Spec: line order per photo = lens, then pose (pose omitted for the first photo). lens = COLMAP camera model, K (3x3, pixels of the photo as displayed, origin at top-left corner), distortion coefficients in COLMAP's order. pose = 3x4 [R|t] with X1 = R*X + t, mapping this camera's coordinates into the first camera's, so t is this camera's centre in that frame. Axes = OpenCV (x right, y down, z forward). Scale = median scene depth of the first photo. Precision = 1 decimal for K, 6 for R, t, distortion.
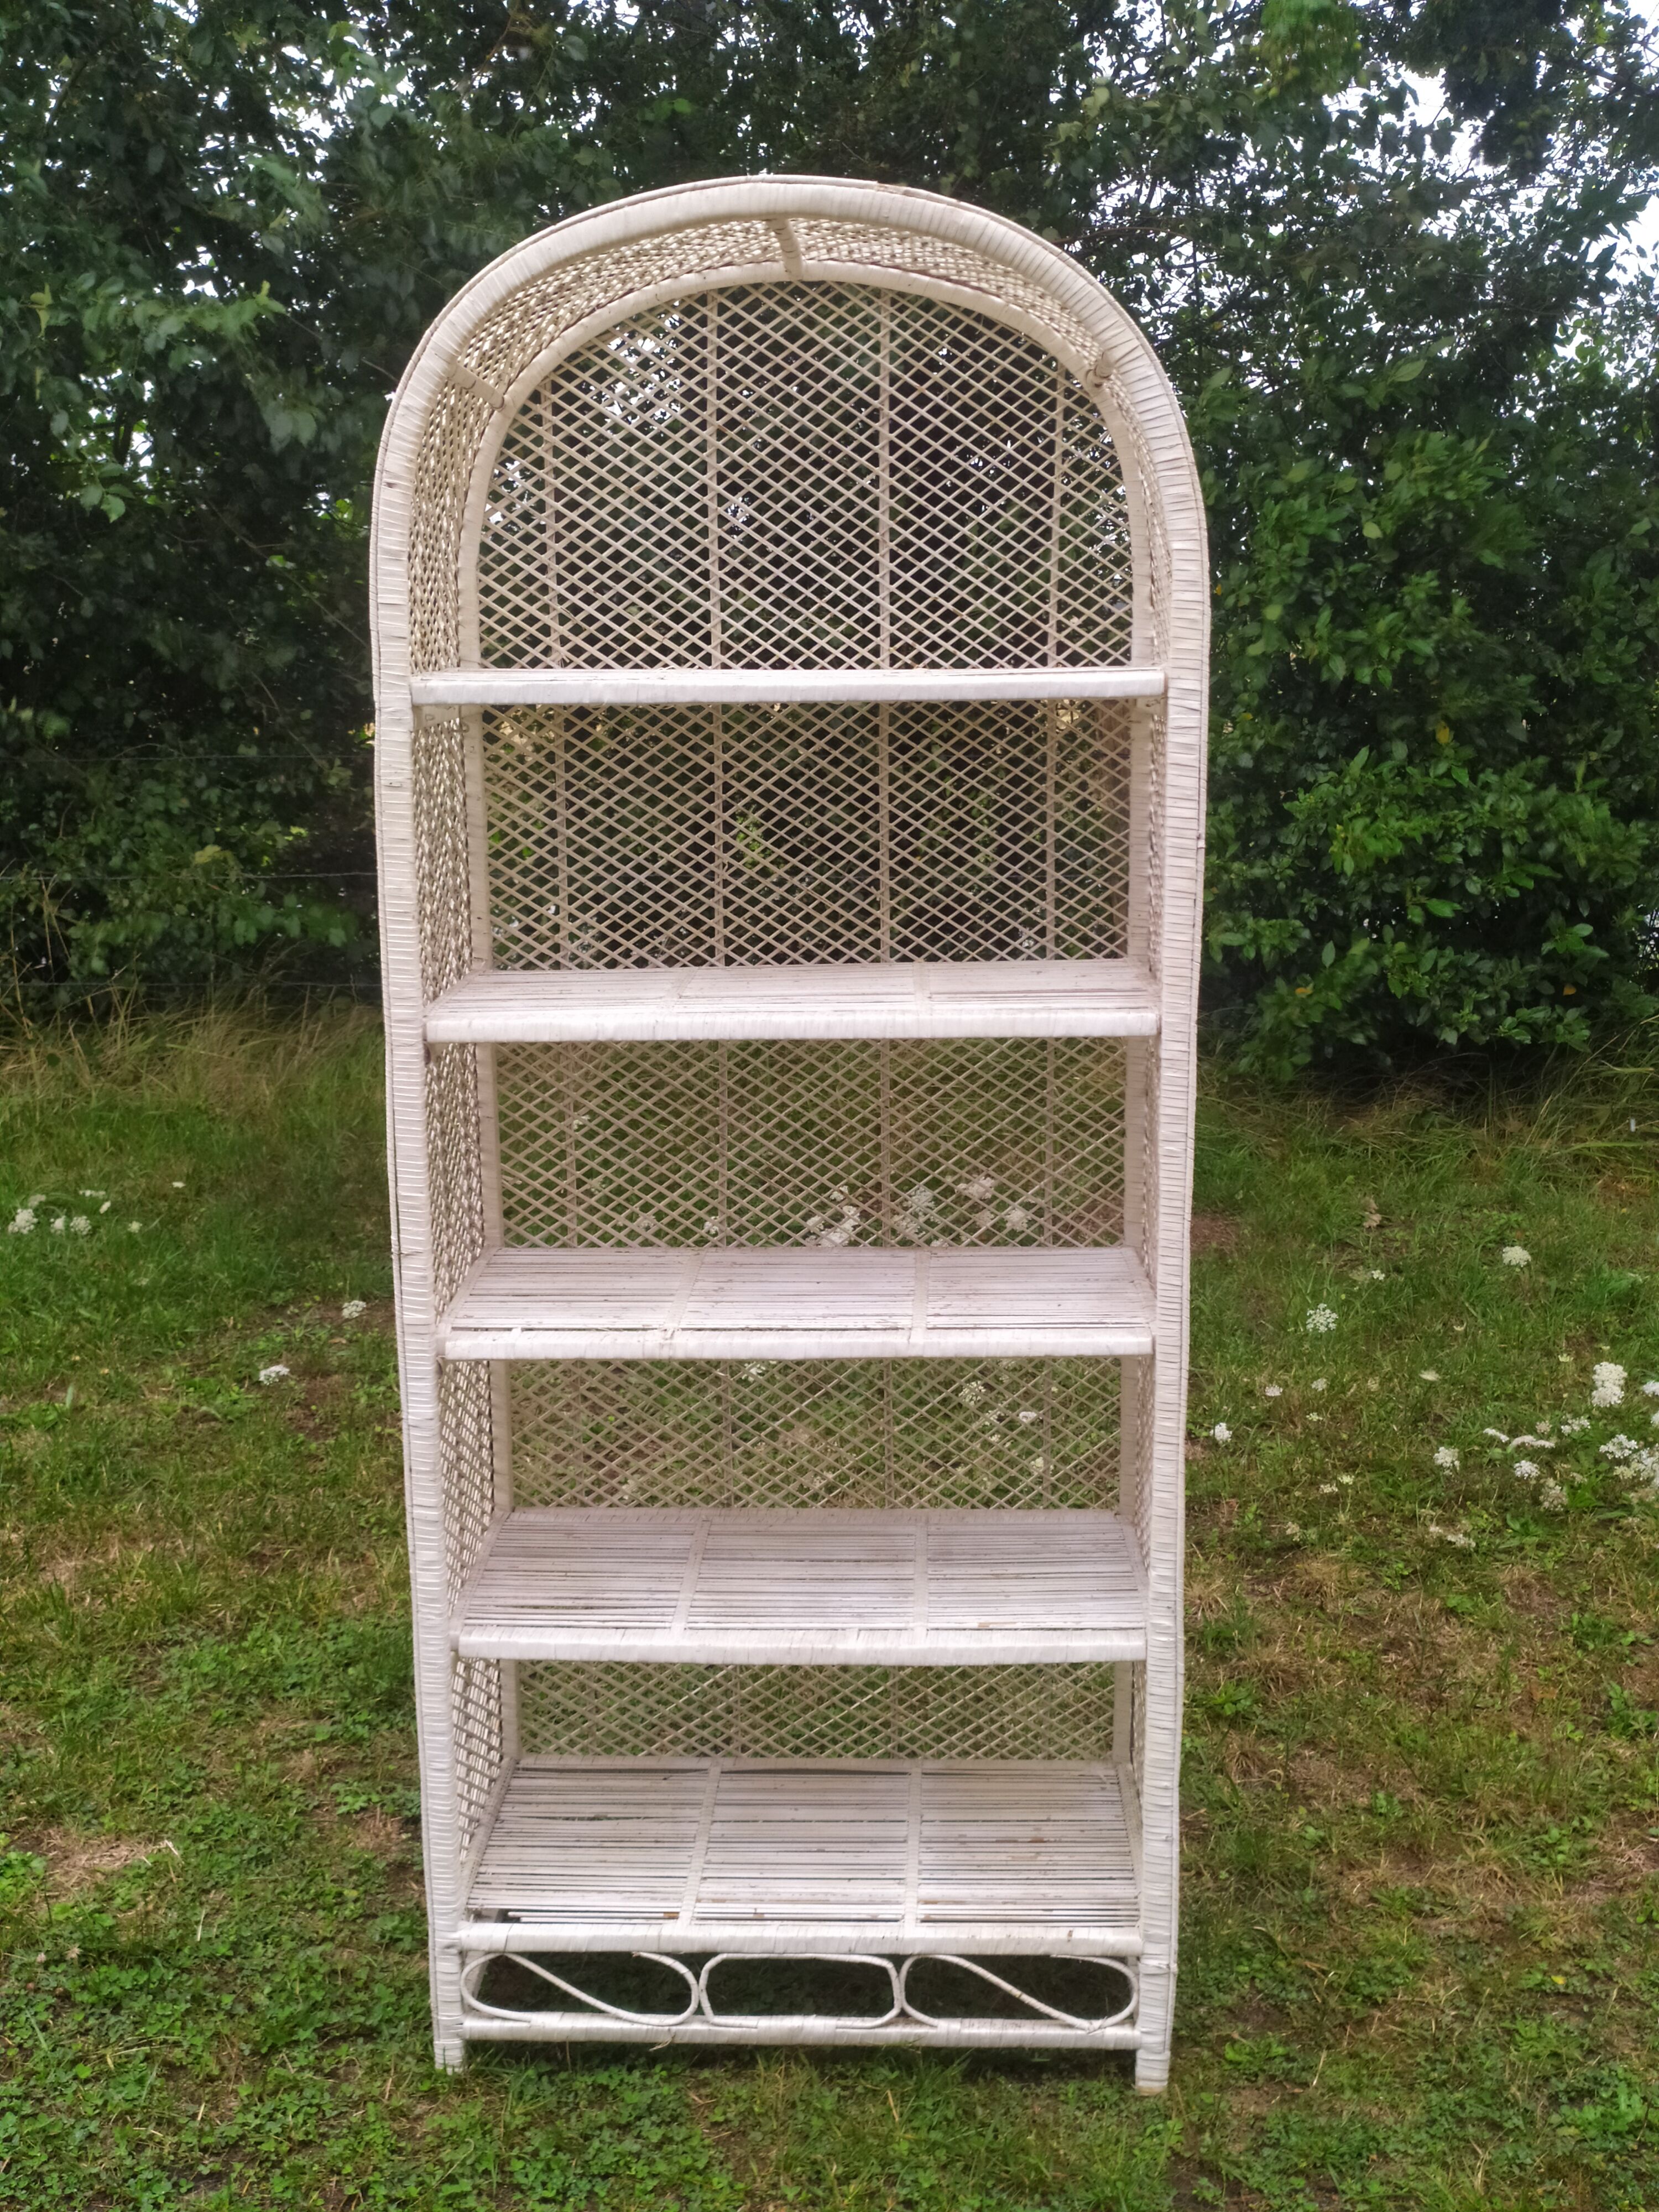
lens RADIAL K [[2336.2, 0, 819.9], [0, 2336.2, 1120.6], [0, 0, 1]] dist [0.045564, 0.000000]
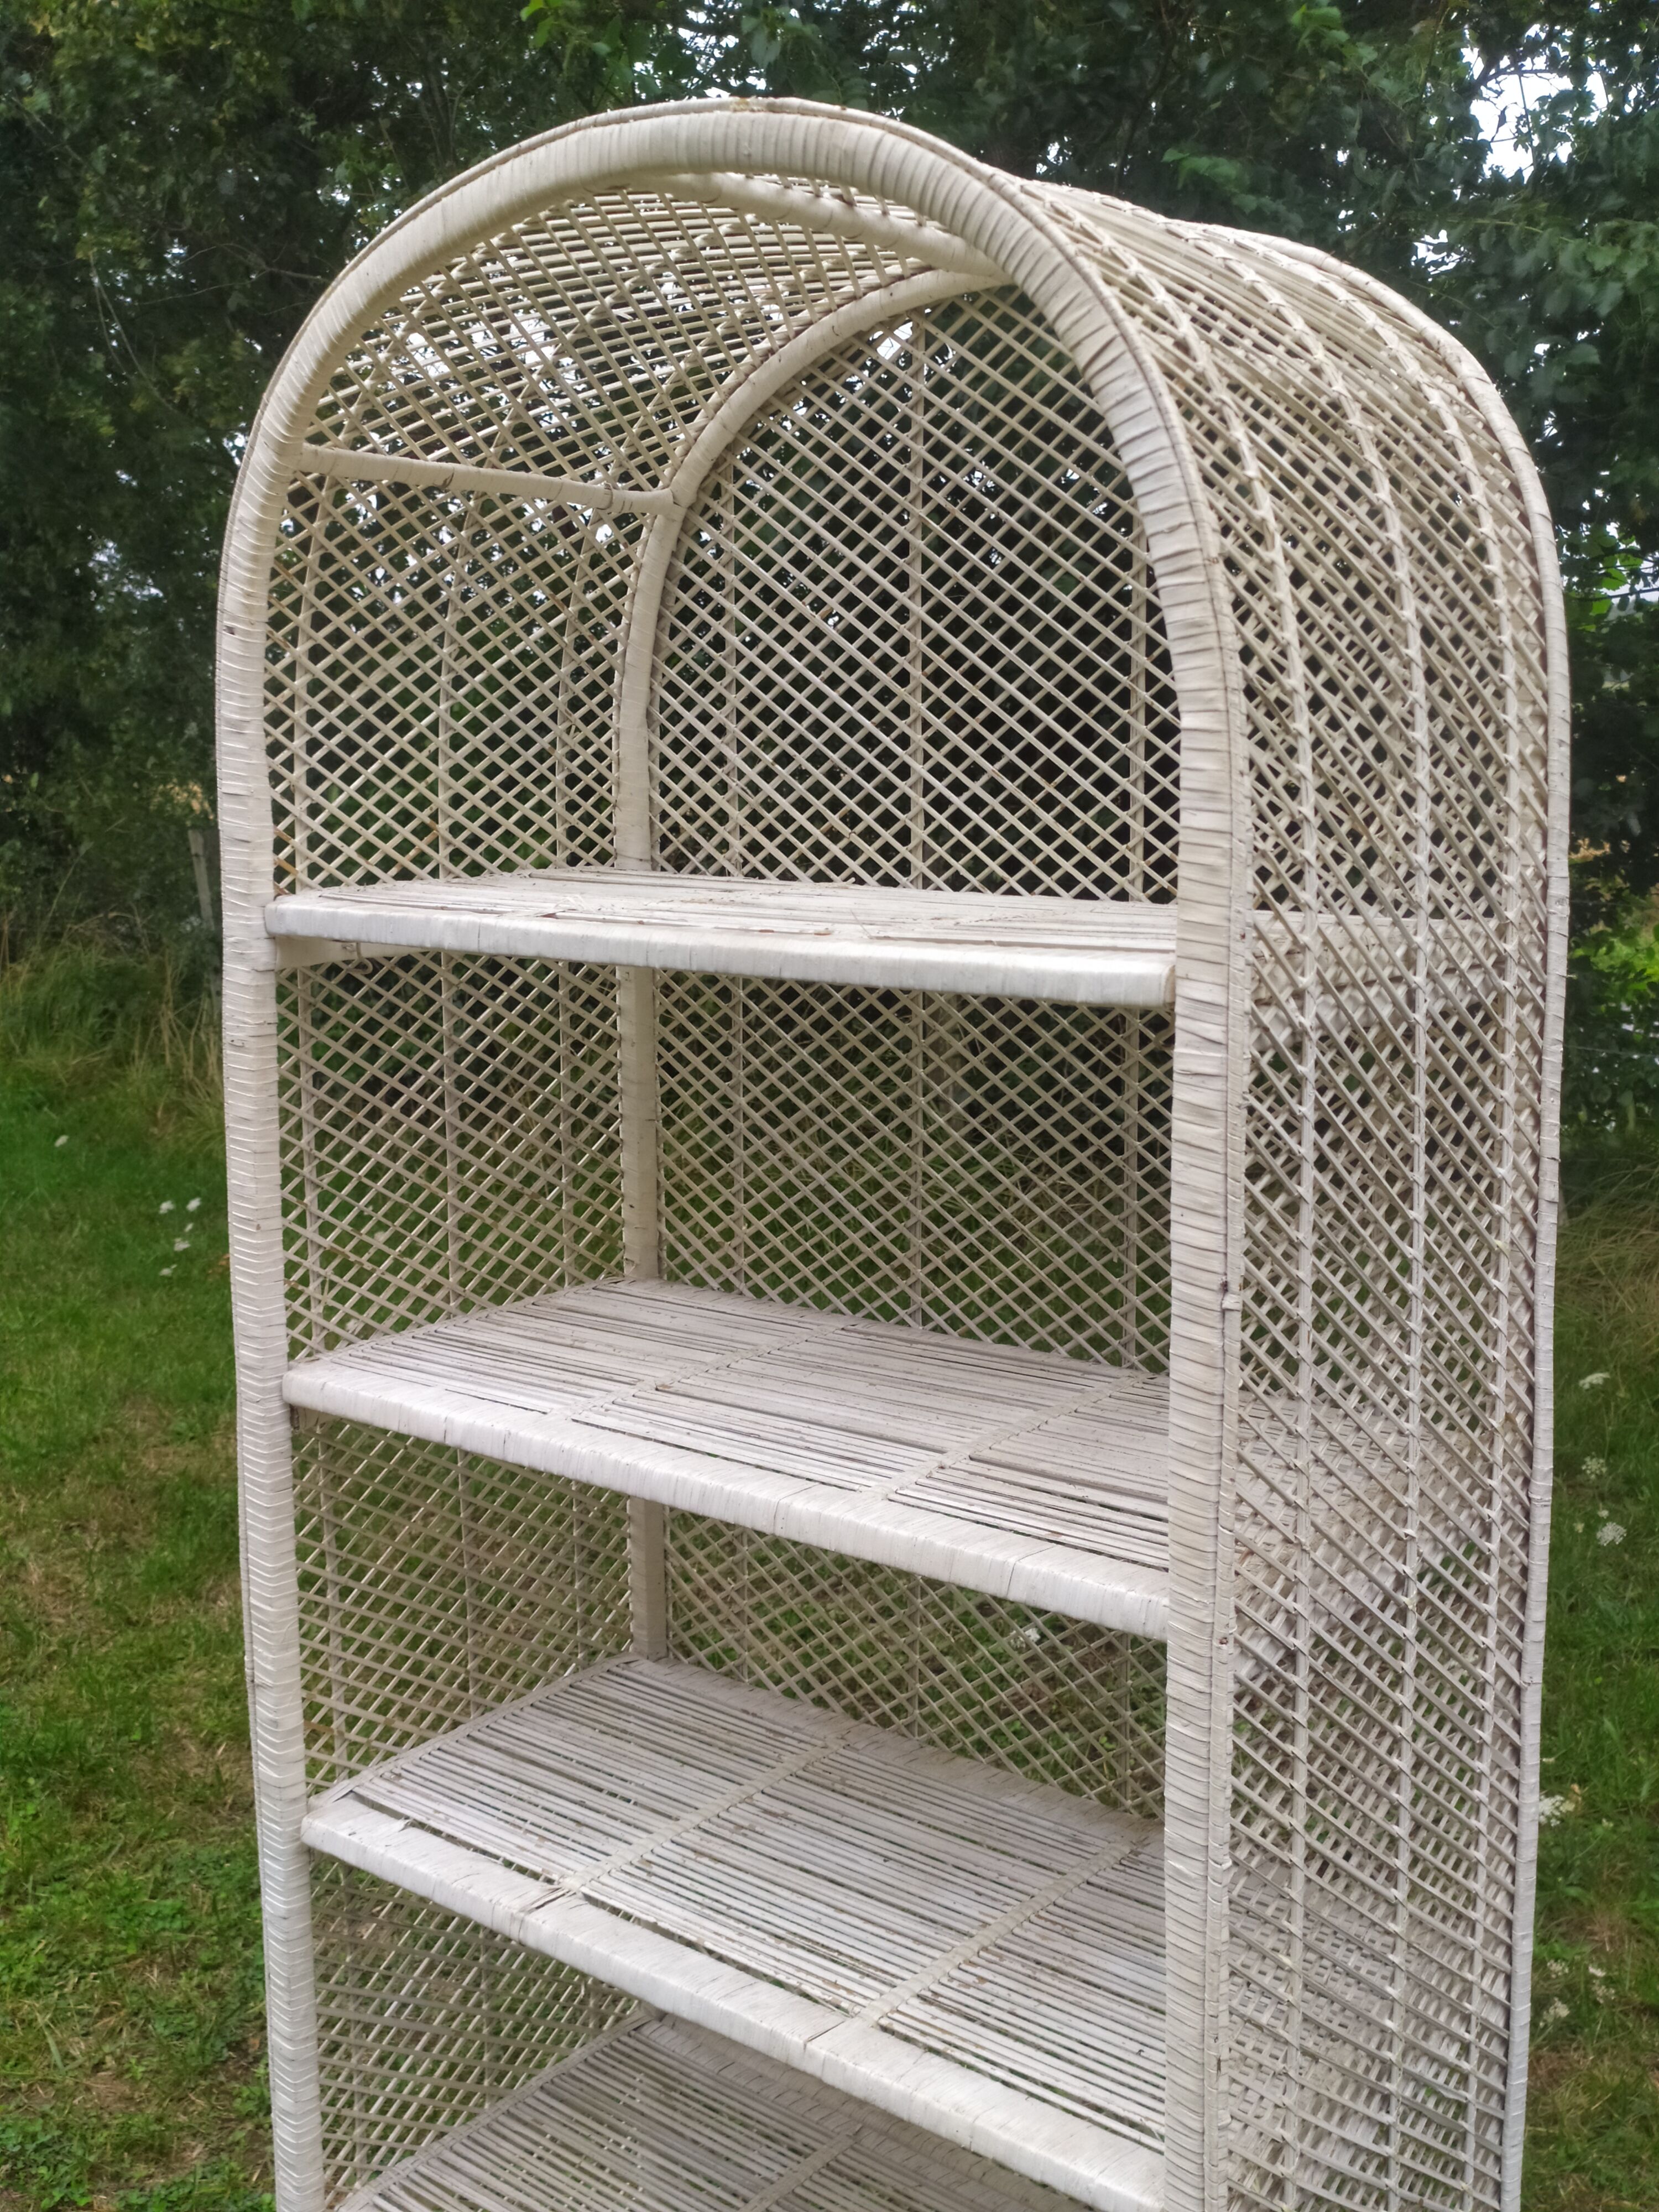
lens RADIAL K [[2336.2, 0, 805.7], [0, 2336.2, 1112.5], [0, 0, 1]] dist [0.045564, 0.000000]
pose [[0.787791, 0.107644, -0.606463, 0.345443], [-0.131362, 0.991320, 0.005315, -0.131710], [0.601771, 0.075479, 0.795094, 0.476216]]
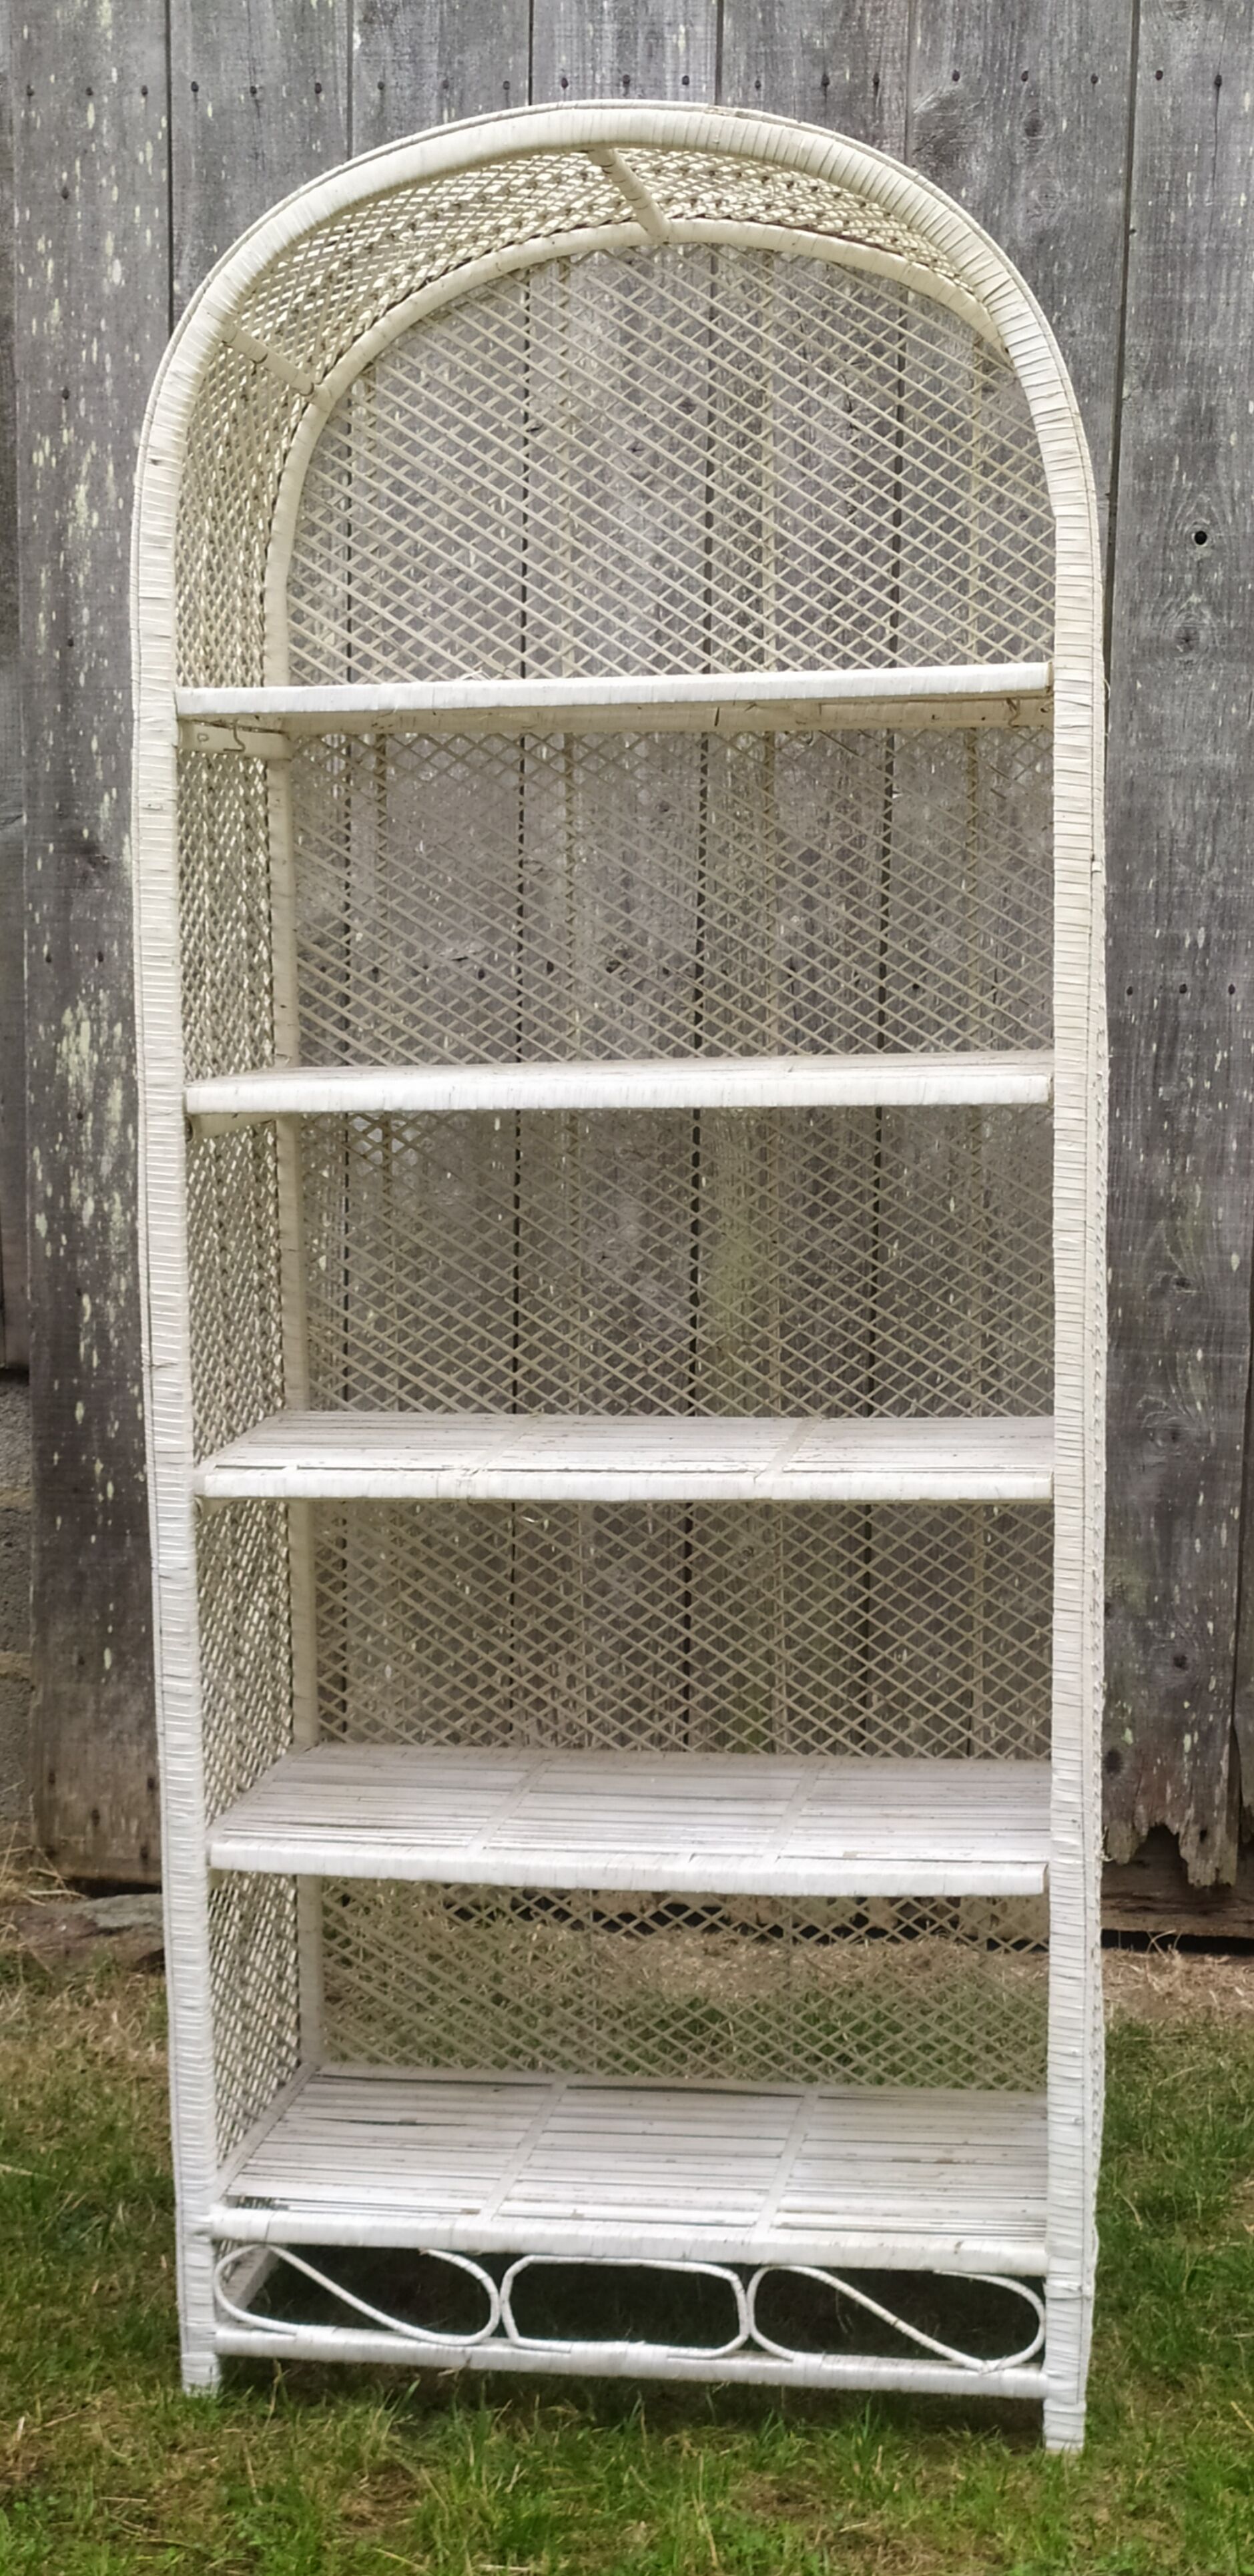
lens RADIAL K [[3417.9, 0, 623.0], [0, 3417.9, 1368.4], [0, 0, 1]] dist [0.044500, 0.000000]
pose [[0.992351, 0.012144, -0.122848, 0.130568], [-0.021625, 0.996863, -0.076139, 0.137462], [0.121538, 0.078213, 0.989500, -0.187294]]
